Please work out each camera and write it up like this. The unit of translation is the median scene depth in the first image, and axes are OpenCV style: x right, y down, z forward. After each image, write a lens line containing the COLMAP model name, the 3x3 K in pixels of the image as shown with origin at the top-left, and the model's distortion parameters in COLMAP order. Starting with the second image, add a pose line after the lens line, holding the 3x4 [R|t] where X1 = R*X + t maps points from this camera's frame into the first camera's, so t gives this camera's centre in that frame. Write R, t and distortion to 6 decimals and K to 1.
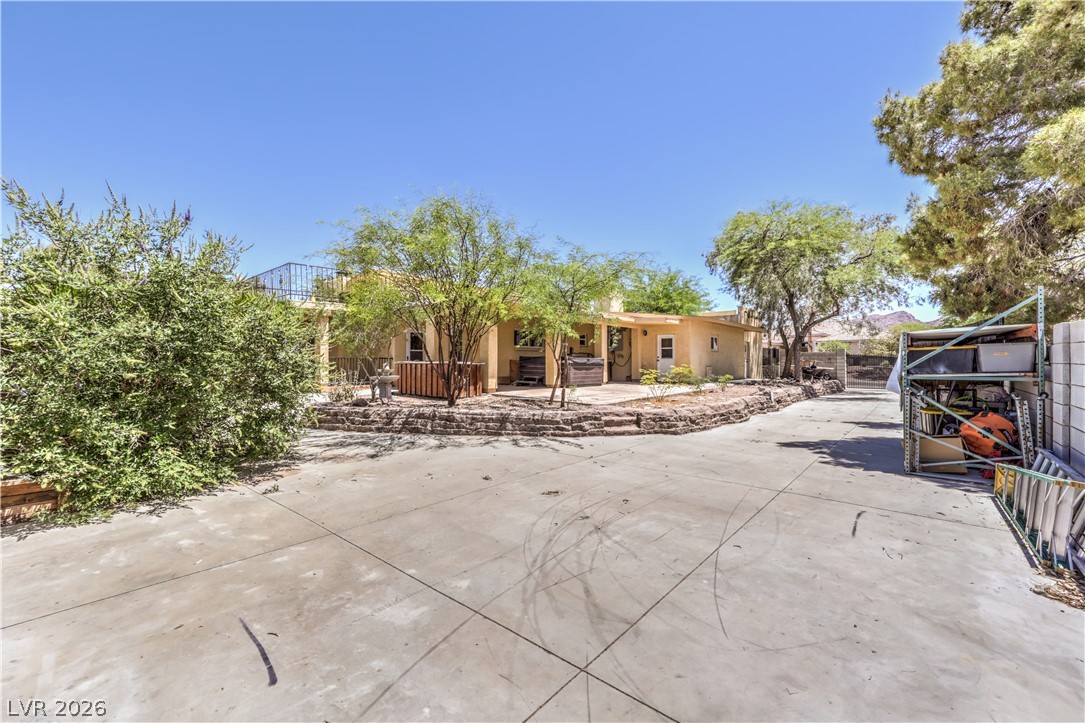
lens RADIAL K [[436.6, 0, 551.5], [0, 436.6, 361.8], [0, 0, 1]] dist [-0.001744, 0.000003]
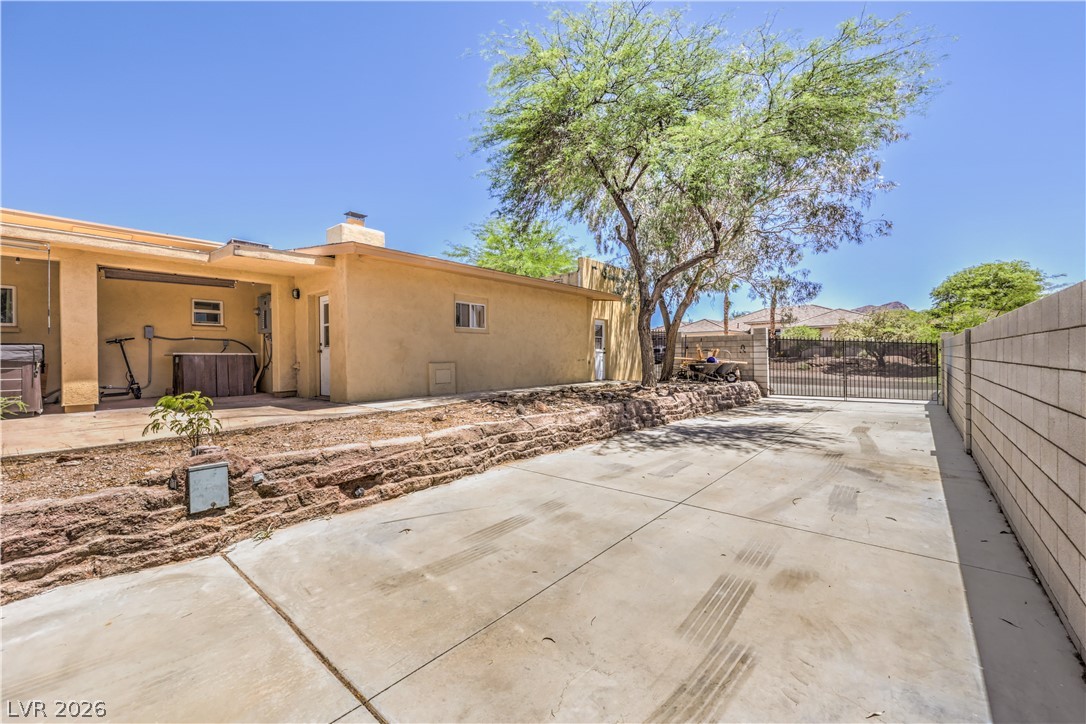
lens RADIAL K [[437.0, 0, 533.7], [0, 437.0, 360.5], [0, 0, 1]] dist [-0.001744, 0.000003]
pose [[0.999867, -0.004446, -0.015676, 0.374063], [0.004689, 0.999868, 0.015524, 0.001319], [0.015605, -0.015596, 0.999757, 0.407613]]
